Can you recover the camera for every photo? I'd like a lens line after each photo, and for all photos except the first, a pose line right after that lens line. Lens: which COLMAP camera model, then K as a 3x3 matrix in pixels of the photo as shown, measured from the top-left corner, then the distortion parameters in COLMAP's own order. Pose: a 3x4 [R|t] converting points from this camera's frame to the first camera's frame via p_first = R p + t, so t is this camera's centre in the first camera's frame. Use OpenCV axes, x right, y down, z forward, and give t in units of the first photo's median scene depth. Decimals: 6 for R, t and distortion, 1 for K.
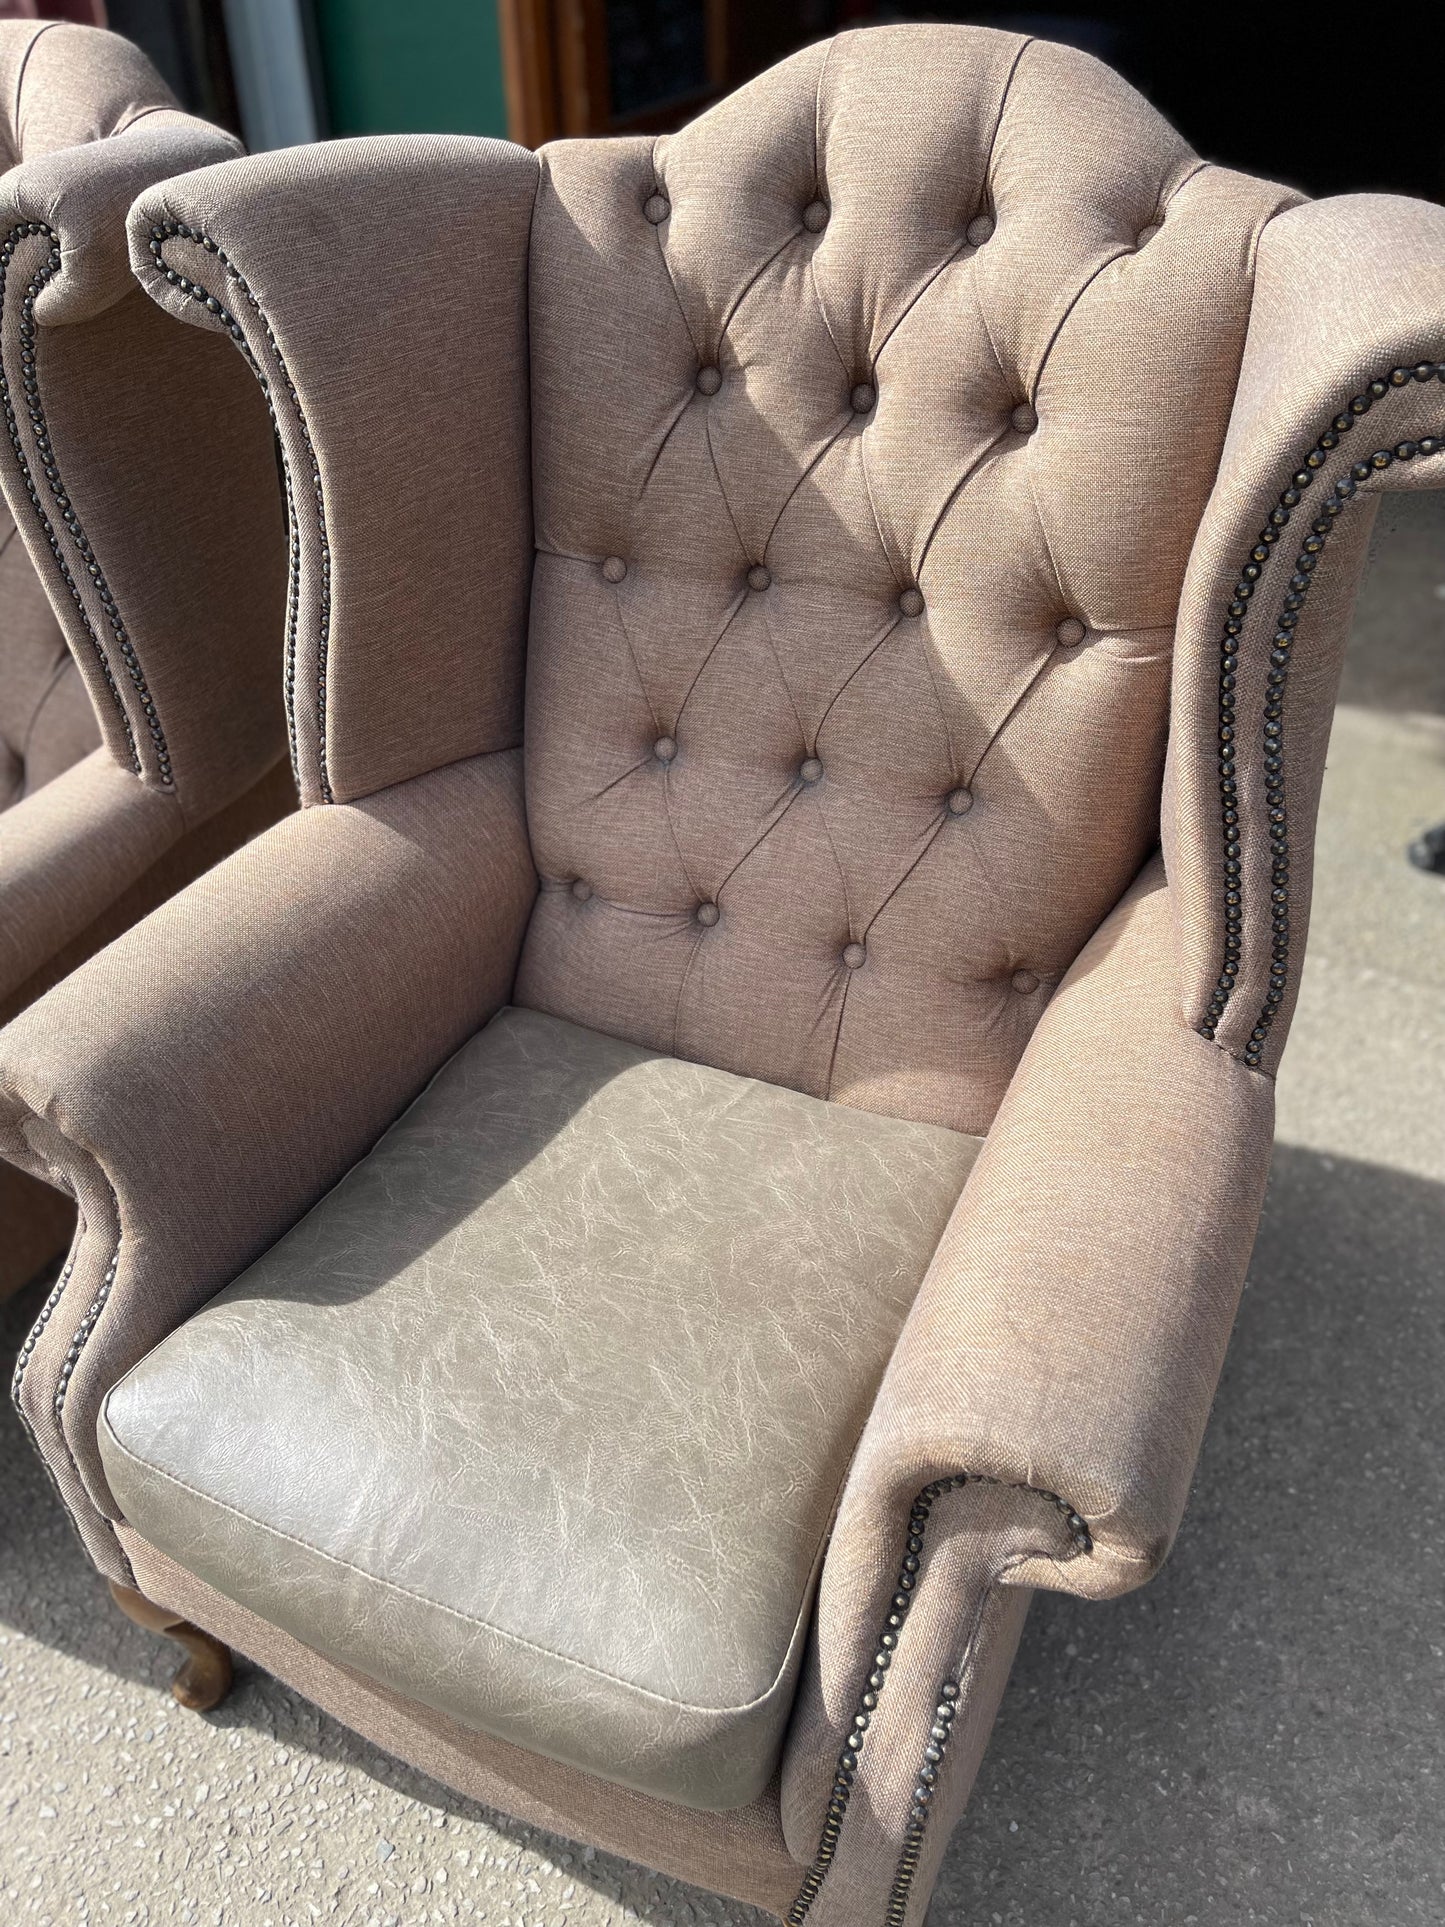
lens RADIAL K [[1446.2, 0, 724.8], [0, 1446.2, 967.4], [0, 0, 1]] dist [0.047017, -0.049120]
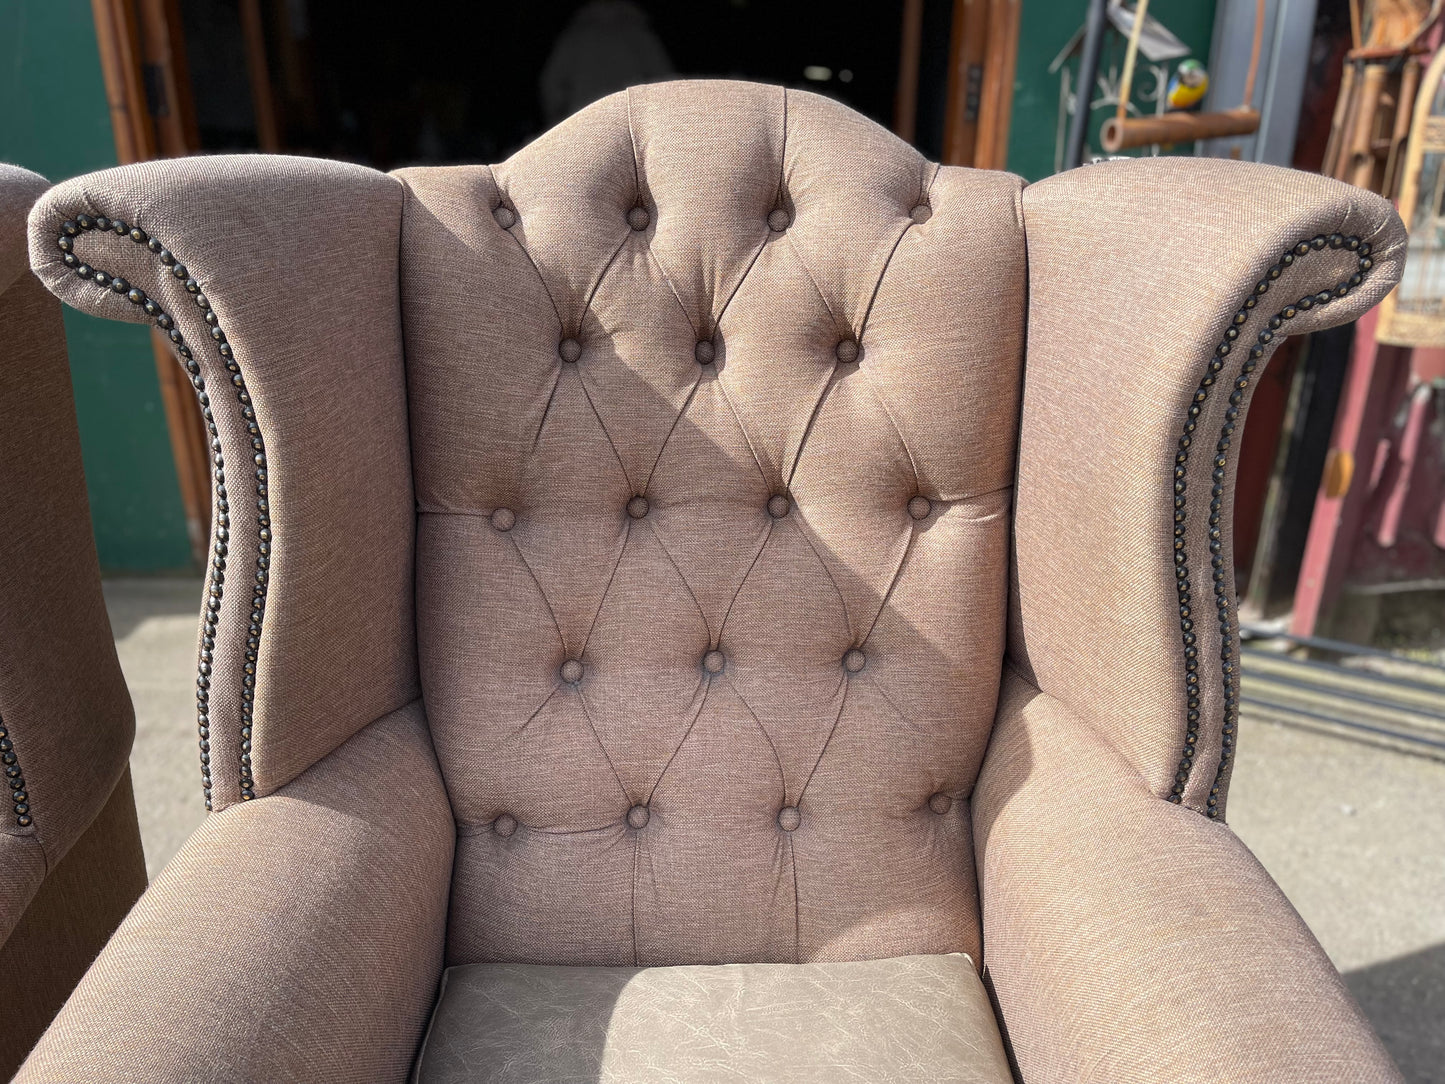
lens RADIAL K [[1084.5, 0, 720.7], [0, 1084.5, 547.7], [0, 0, 1]] dist [0.047017, -0.049120]
pose [[0.901408, -0.148738, 0.406621, -0.287289], [0.250029, 0.945544, -0.208401, -0.048059], [-0.353481, 0.289522, 0.889510, 0.246796]]
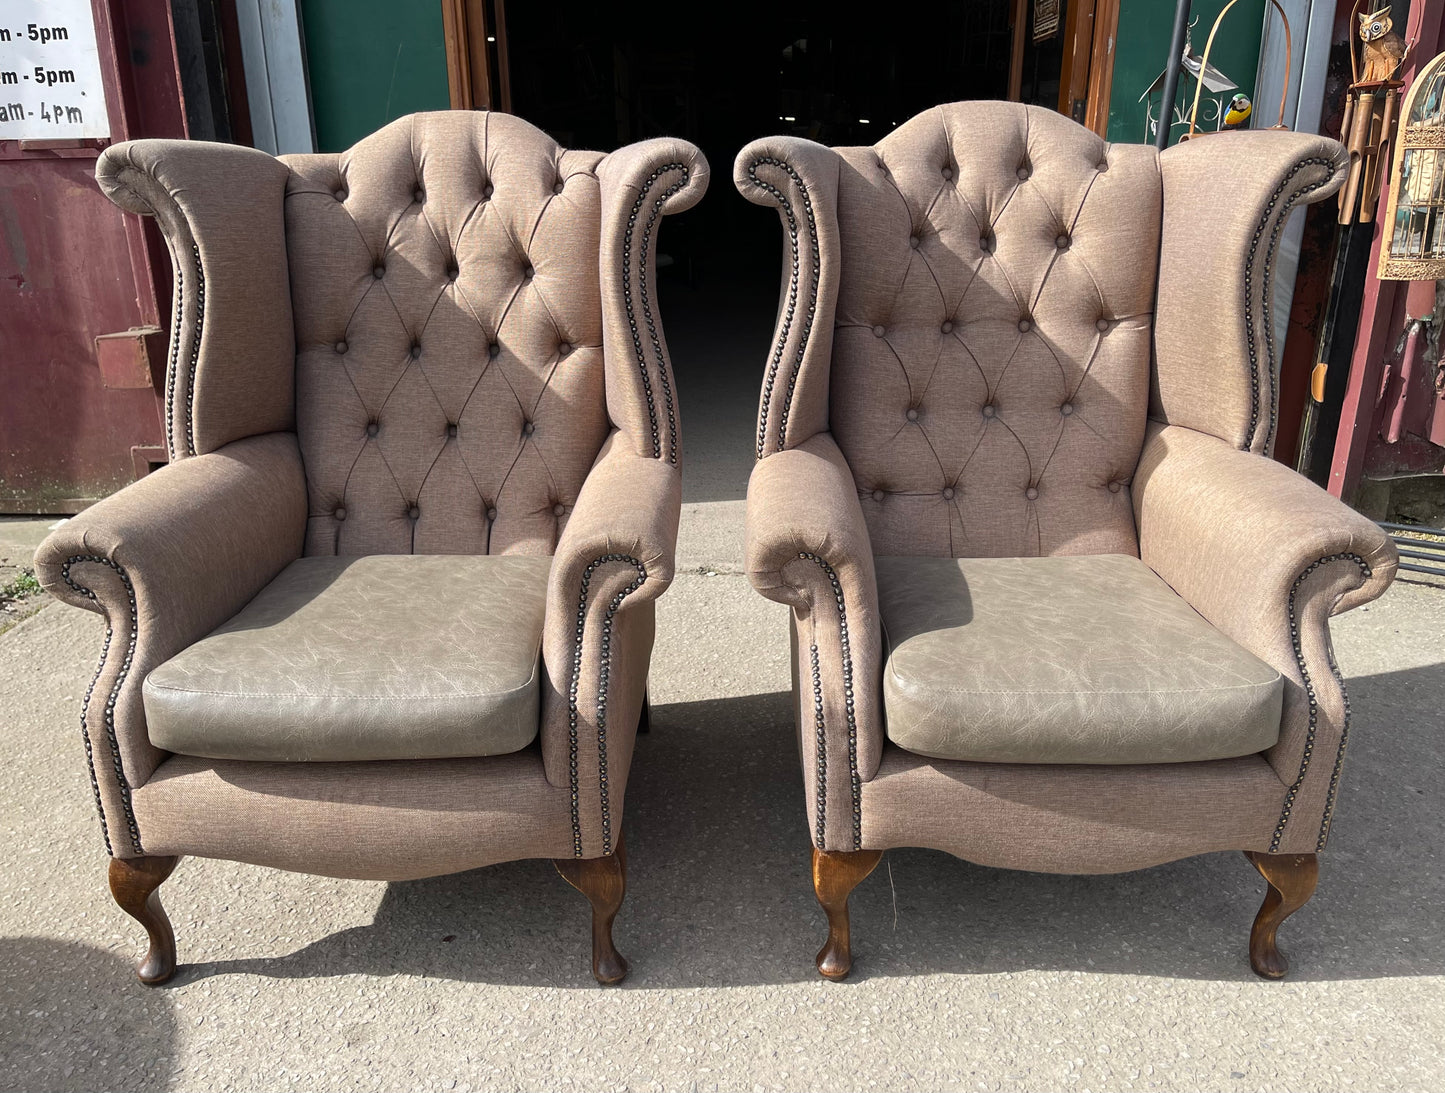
lens RADIAL K [[1111.6, 0, 711.4], [0, 1111.6, 546.8], [0, 0, 1]] dist [0.039950, -0.036774]
pose [[0.914491, -0.128357, 0.383706, -1.017906], [0.241071, 0.934489, -0.261943, 0.396800], [-0.324947, 0.332046, 0.885525, -0.230314]]
